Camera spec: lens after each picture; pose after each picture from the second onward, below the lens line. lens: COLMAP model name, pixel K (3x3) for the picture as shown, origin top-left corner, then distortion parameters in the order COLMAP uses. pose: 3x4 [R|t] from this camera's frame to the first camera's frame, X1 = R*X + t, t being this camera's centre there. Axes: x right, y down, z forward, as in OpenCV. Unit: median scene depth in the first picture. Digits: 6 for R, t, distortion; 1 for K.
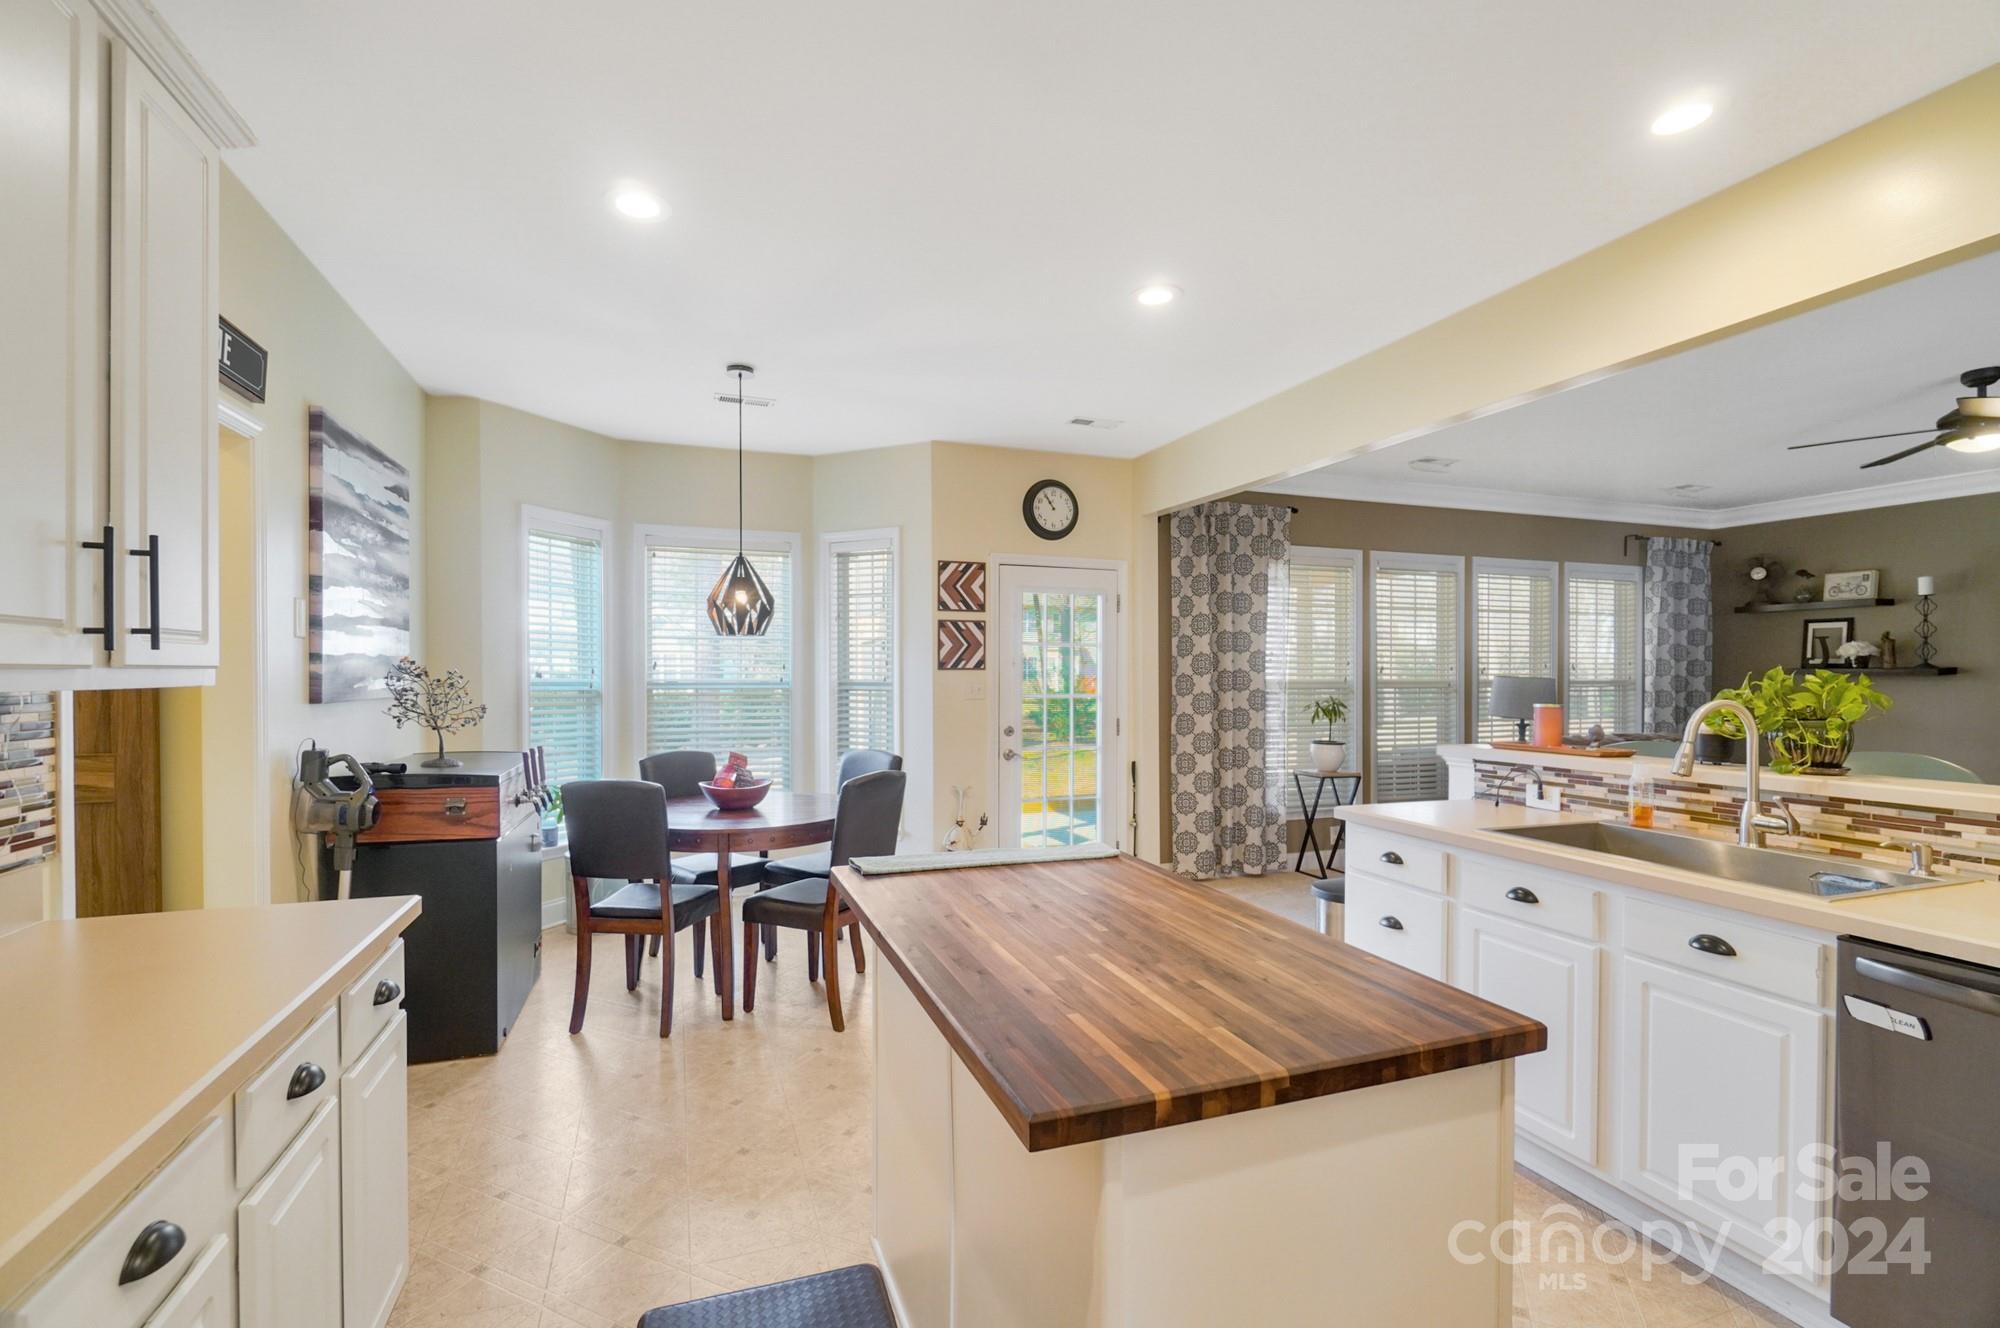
lens RADIAL K [[871.4, 0, 987.9], [0, 871.4, 681.8], [0, 0, 1]] dist [-0.002819, -0.000706]
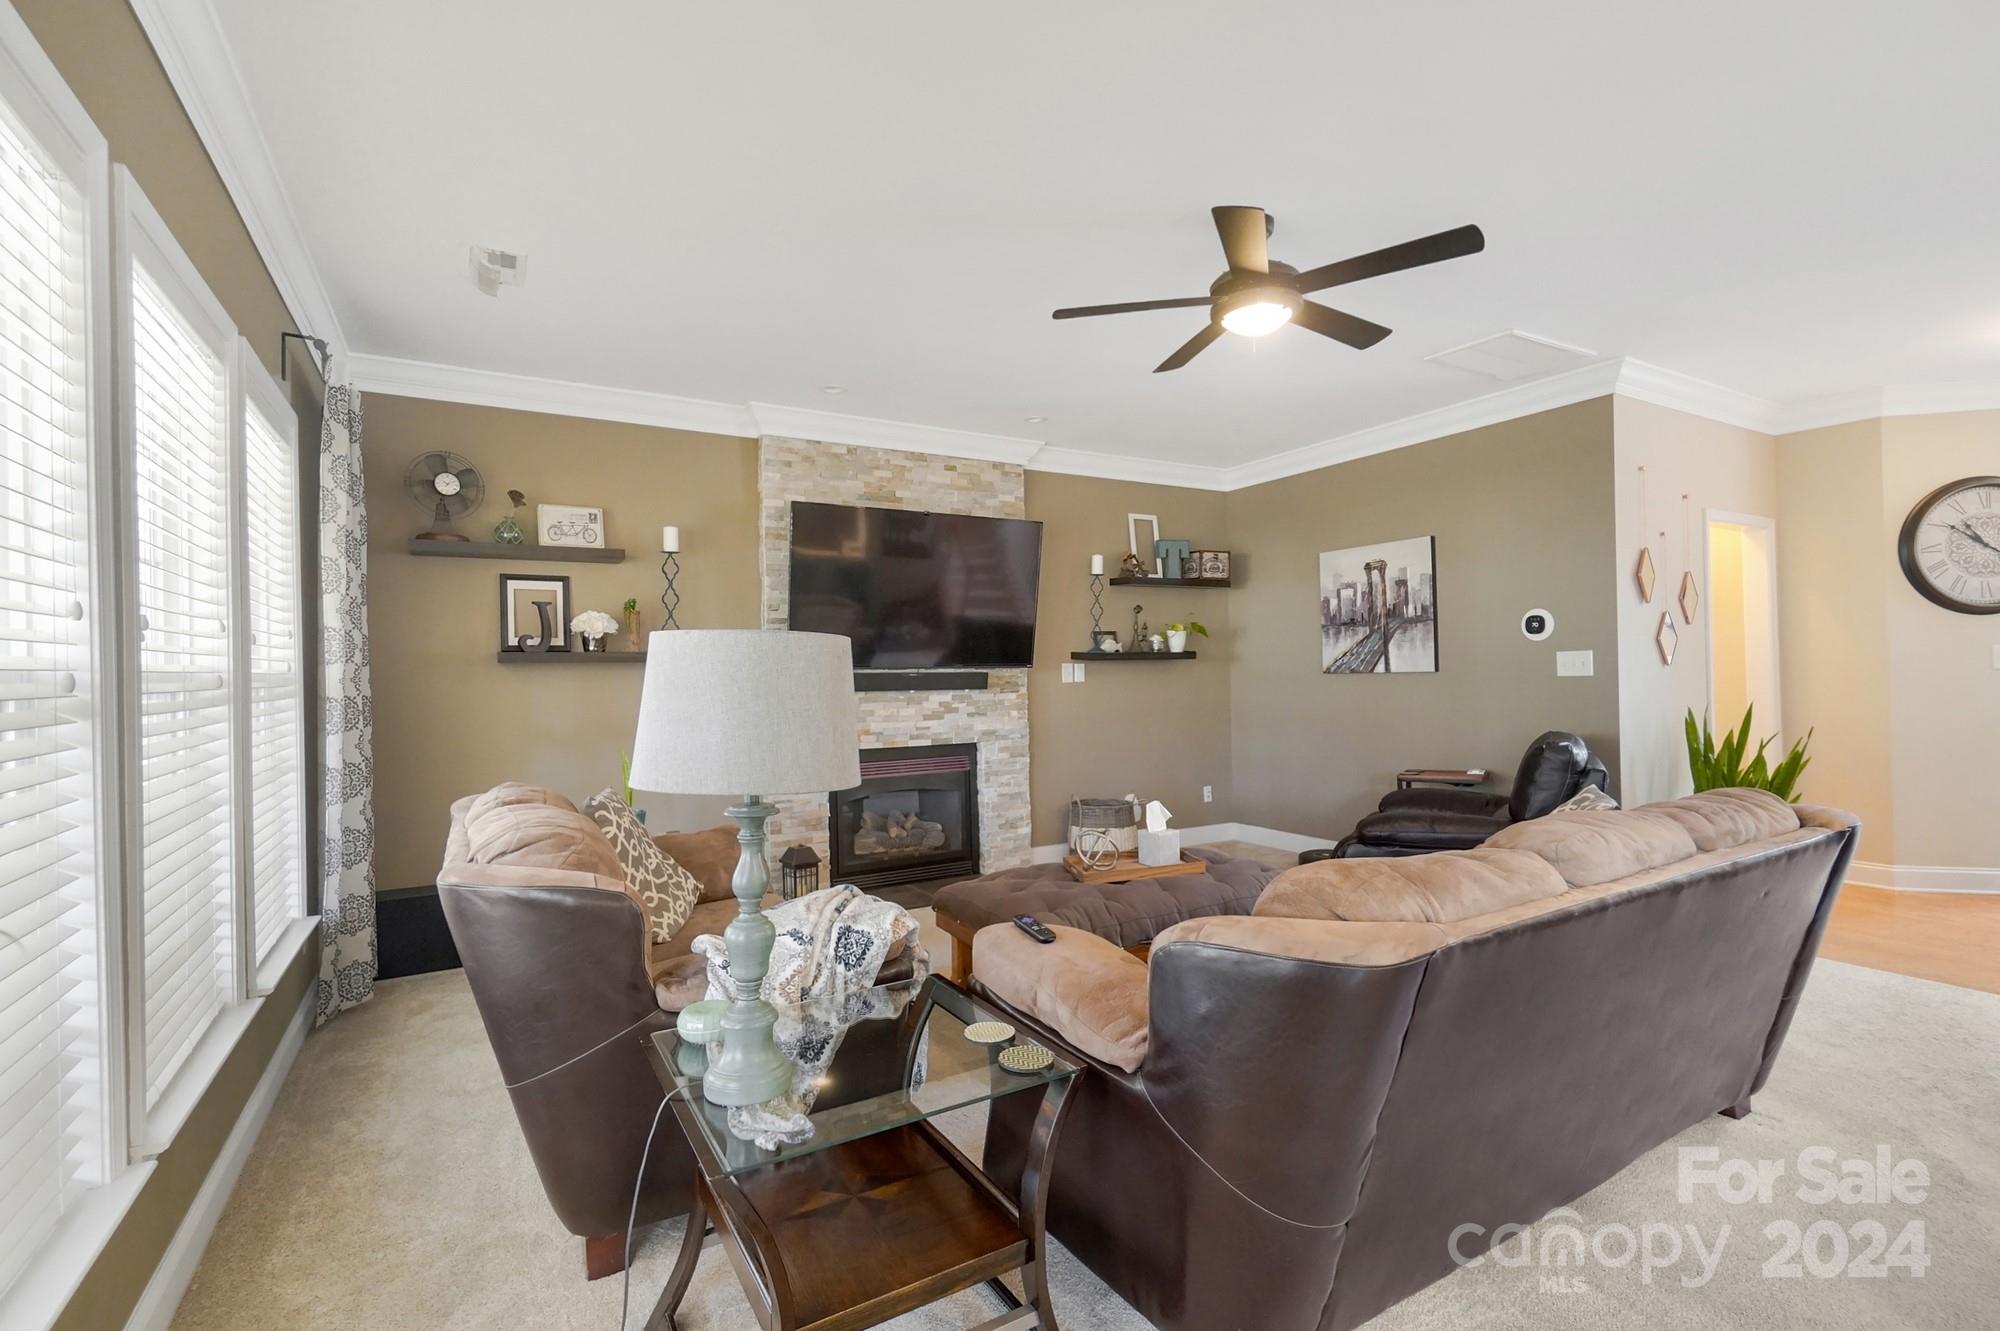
lens RADIAL K [[899.8, 0, 990.8], [0, 899.8, 665.5], [0, 0, 1]] dist [-0.000139, -0.000084]
pose [[-0.174619, 0.008578, 0.984599, 0.440327], [0.027887, 0.999604, -0.003763, 0.009120], [-0.984241, 0.026801, -0.174789, 1.333373]]
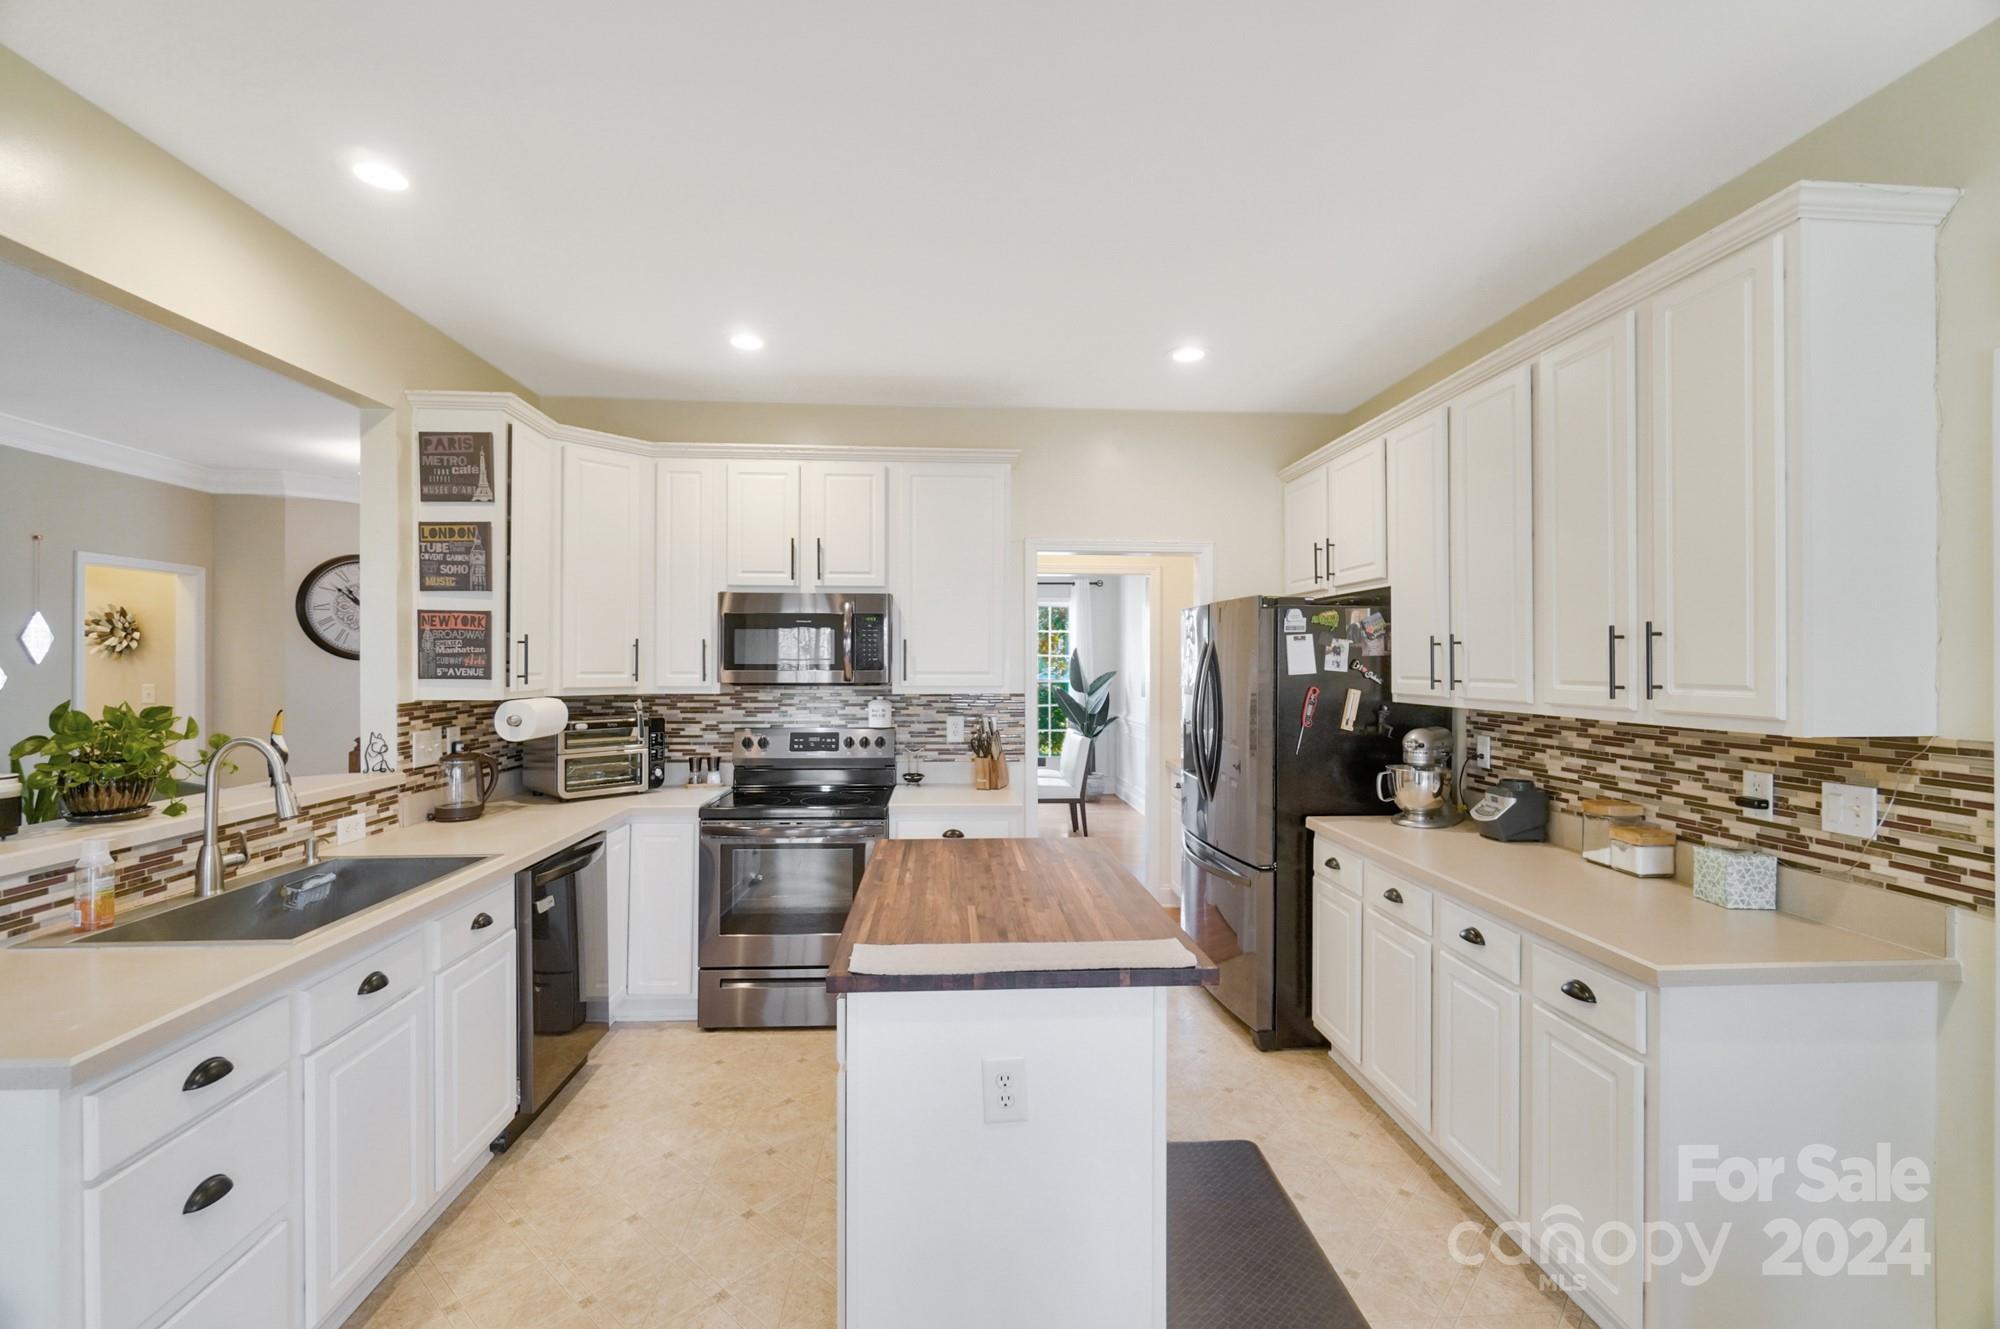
lens RADIAL K [[866.9, 0, 991.0], [0, 866.9, 664.0], [0, 0, 1]] dist [-0.001920, -0.000481]
pose [[-0.959759, -0.004536, 0.280790, -0.105545], [-0.001391, 0.999934, 0.011397, -0.039496], [-0.280823, 0.010548, -0.959702, 0.955367]]
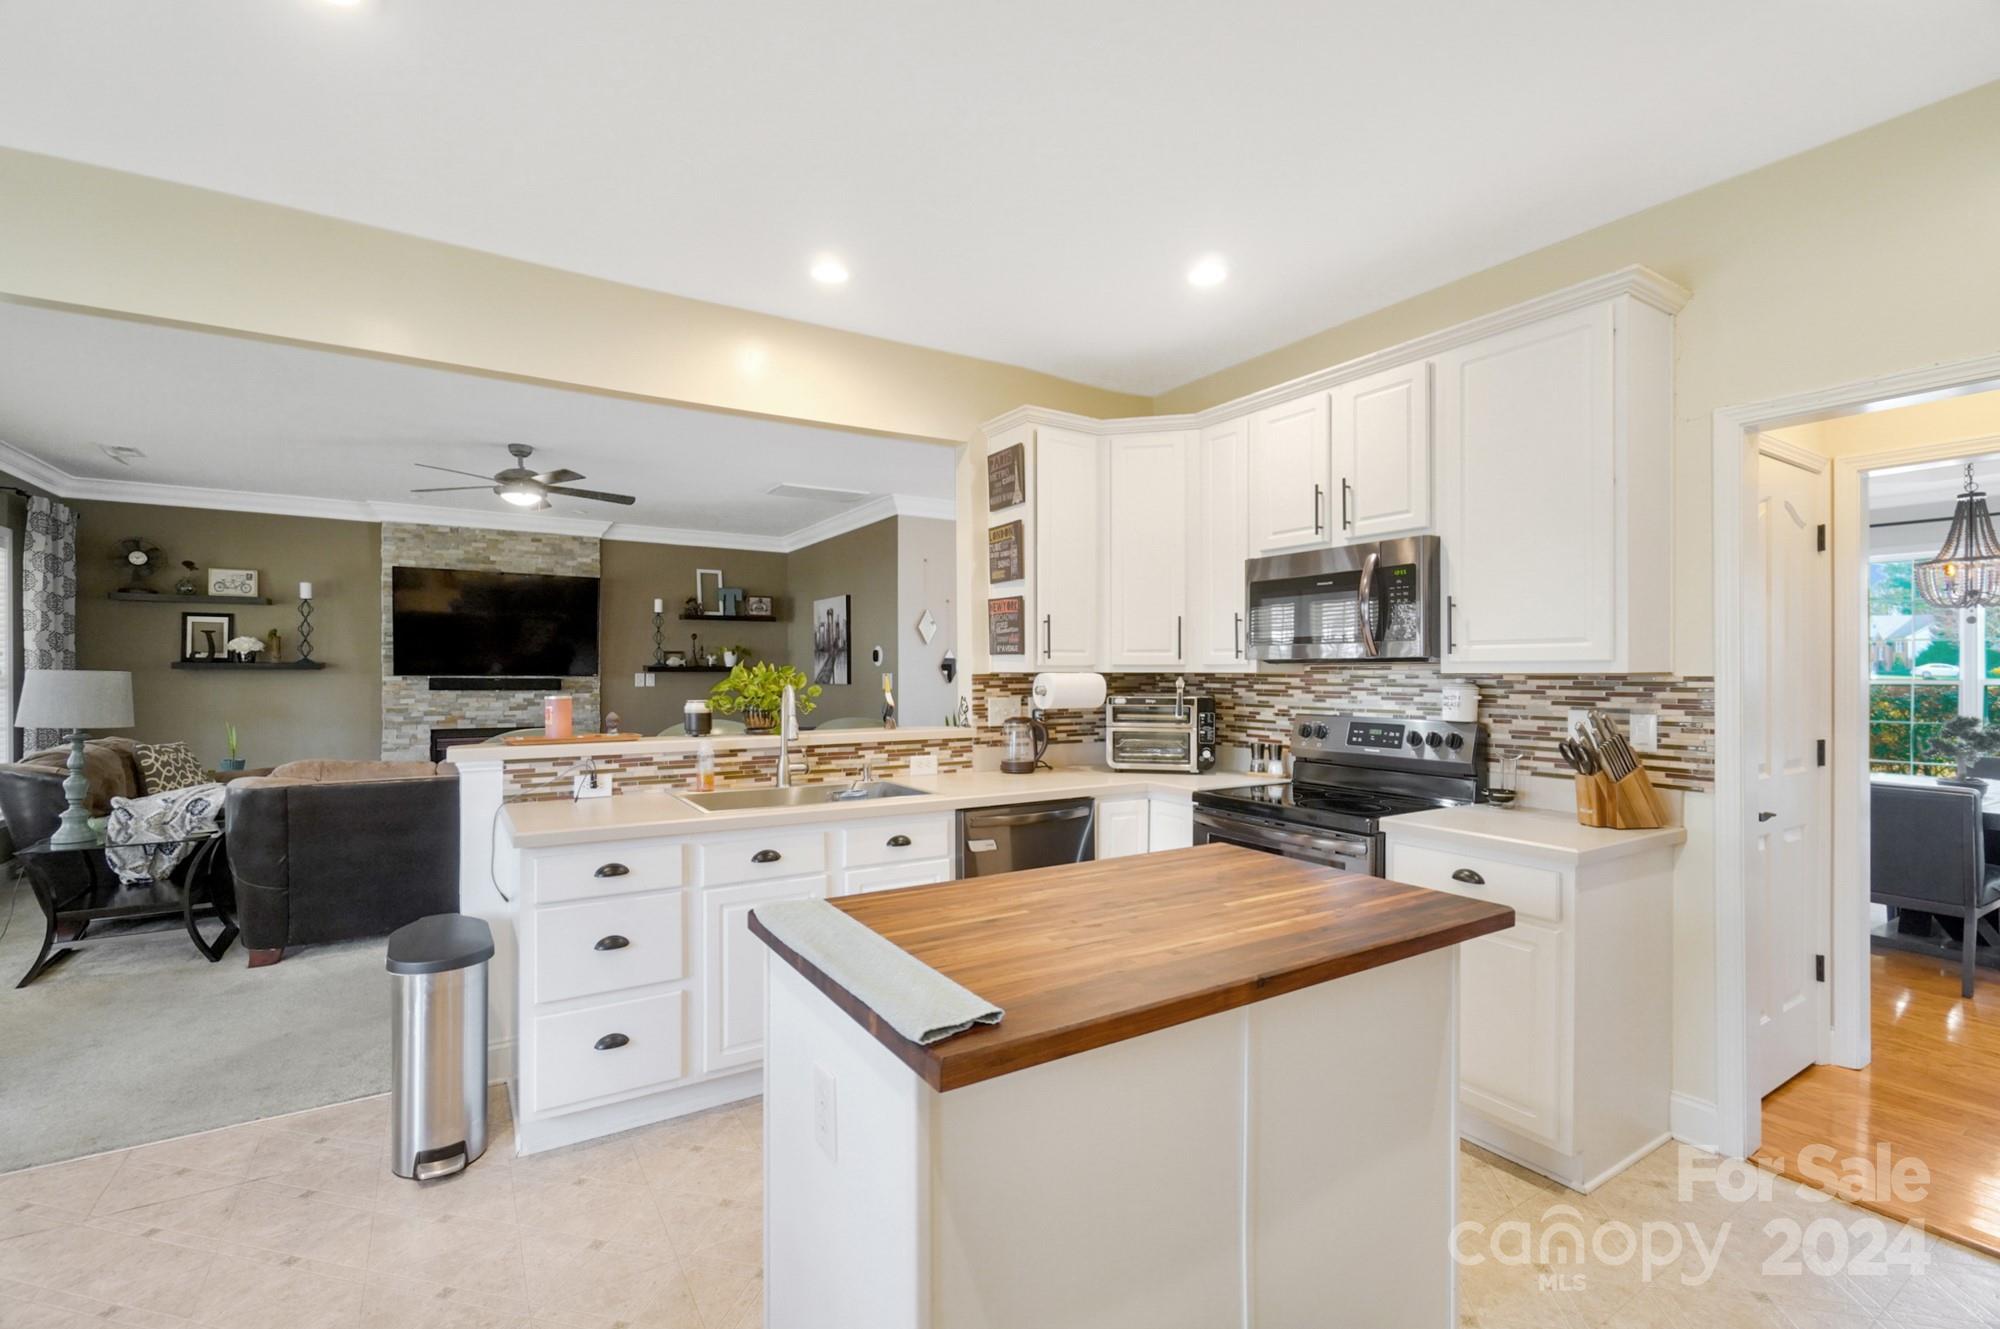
lens RADIAL K [[870.5, 0, 985.0], [0, 870.5, 669.3], [0, 0, 1]] dist [0.001885, -0.003650]
pose [[-0.208861, 0.000485, 0.977945, -0.342544], [0.008715, 0.999961, 0.001365, -0.001893], [-0.977906, 0.008808, -0.208857, 0.562831]]
